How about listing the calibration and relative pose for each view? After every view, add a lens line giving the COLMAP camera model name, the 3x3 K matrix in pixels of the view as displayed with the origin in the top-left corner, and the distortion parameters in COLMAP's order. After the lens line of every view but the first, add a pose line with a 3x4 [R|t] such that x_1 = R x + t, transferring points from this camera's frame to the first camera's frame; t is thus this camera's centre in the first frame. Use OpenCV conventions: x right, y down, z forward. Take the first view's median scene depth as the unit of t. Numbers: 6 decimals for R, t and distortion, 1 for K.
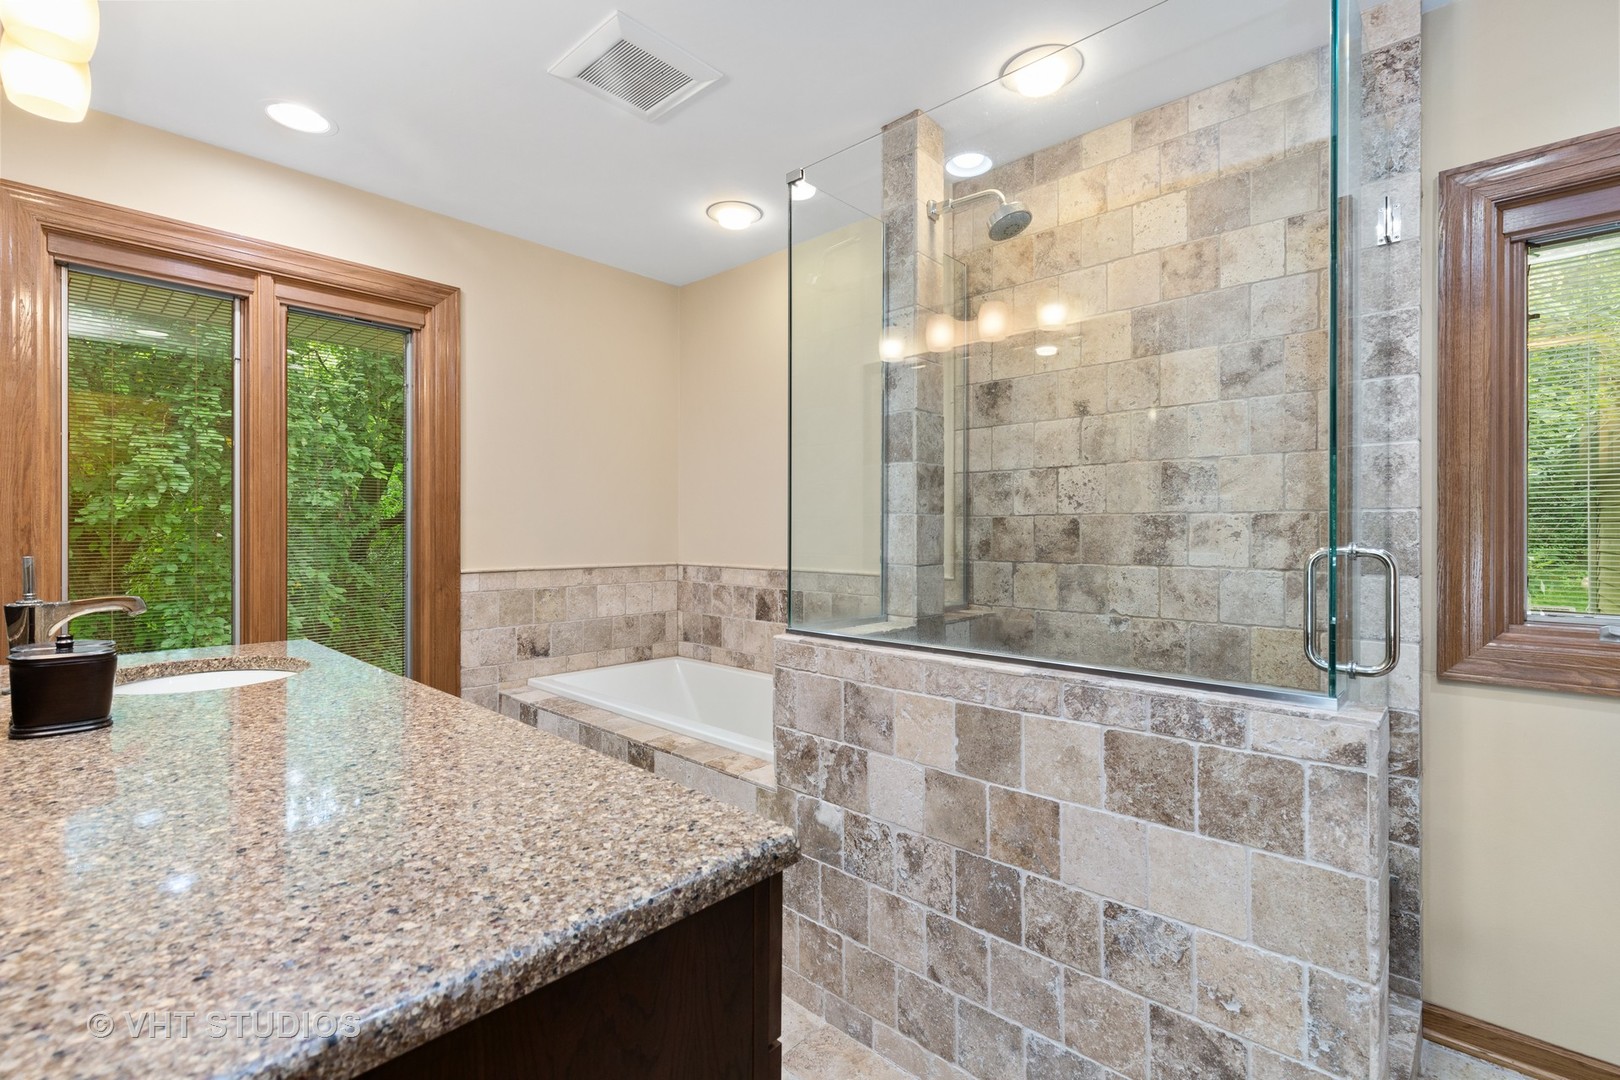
lens RADIAL K [[735.0, 0, 779.3], [0, 735.0, 534.6], [0, 0, 1]] dist [0.007604, -0.002387]
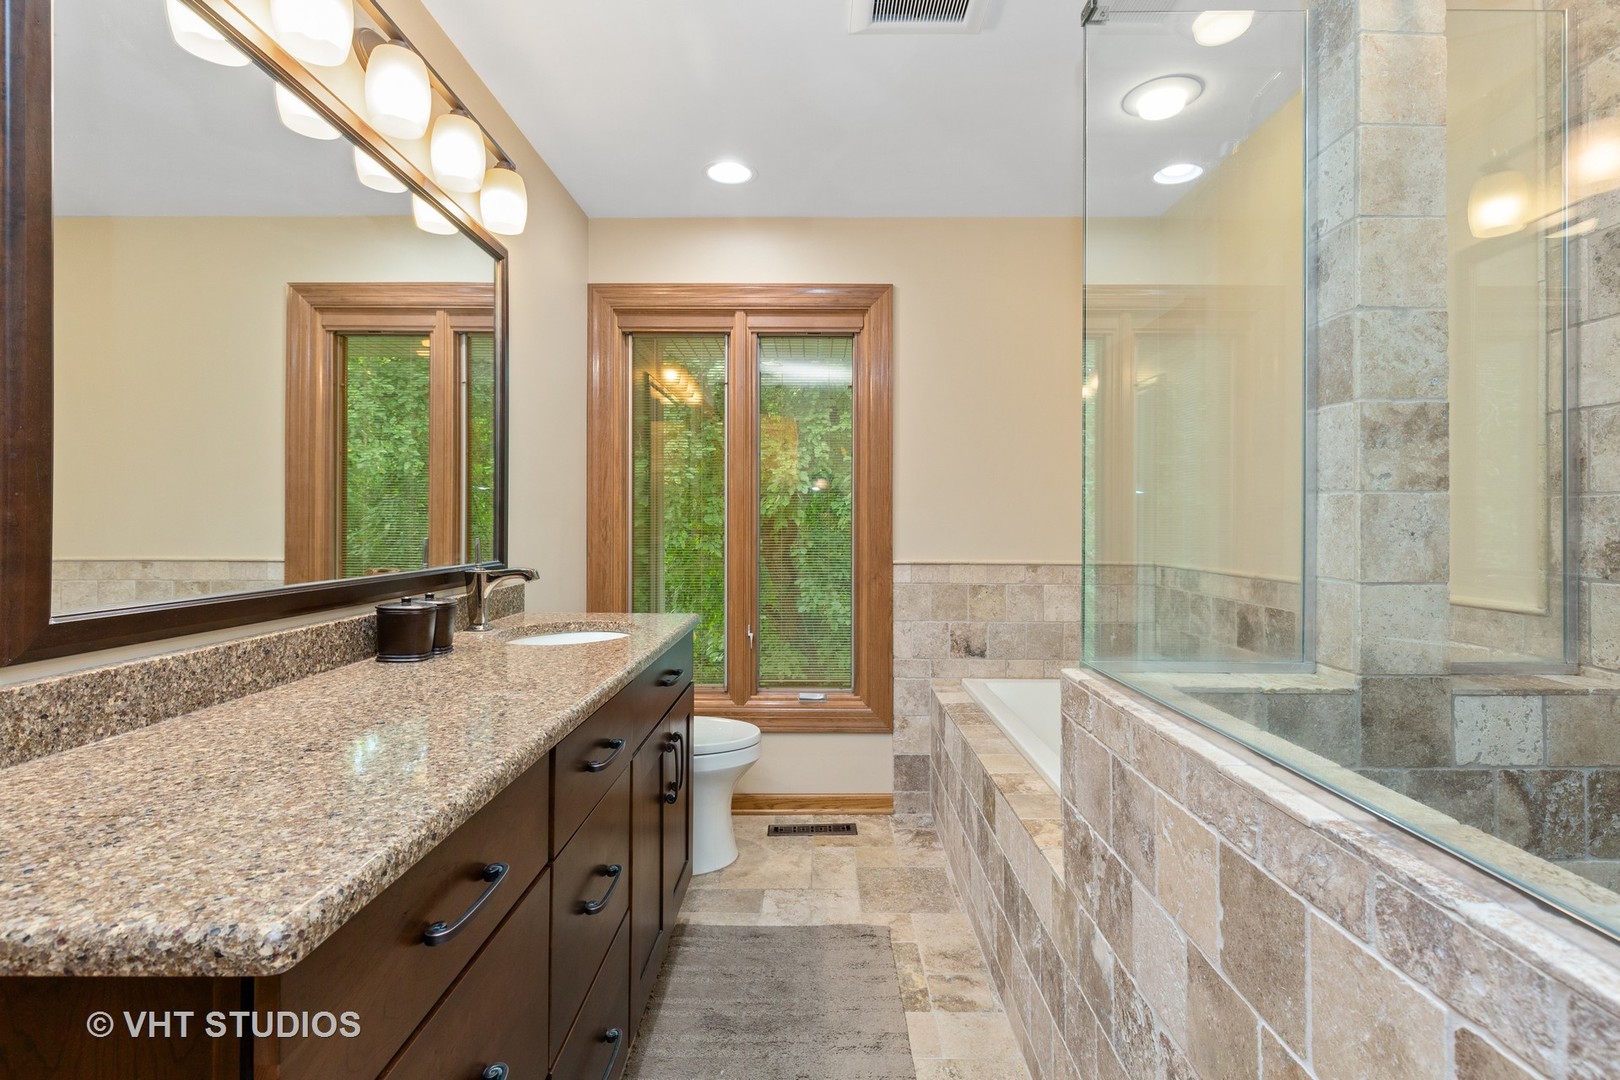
lens RADIAL K [[735.0, 0, 808.7], [0, 735.0, 522.9], [0, 0, 1]] dist [0.007604, -0.002387]
pose [[0.688021, 0.001233, -0.725690, 0.293534], [-0.006056, 0.999973, -0.004042, 0.000694], [0.725666, 0.007176, 0.688010, 0.284483]]
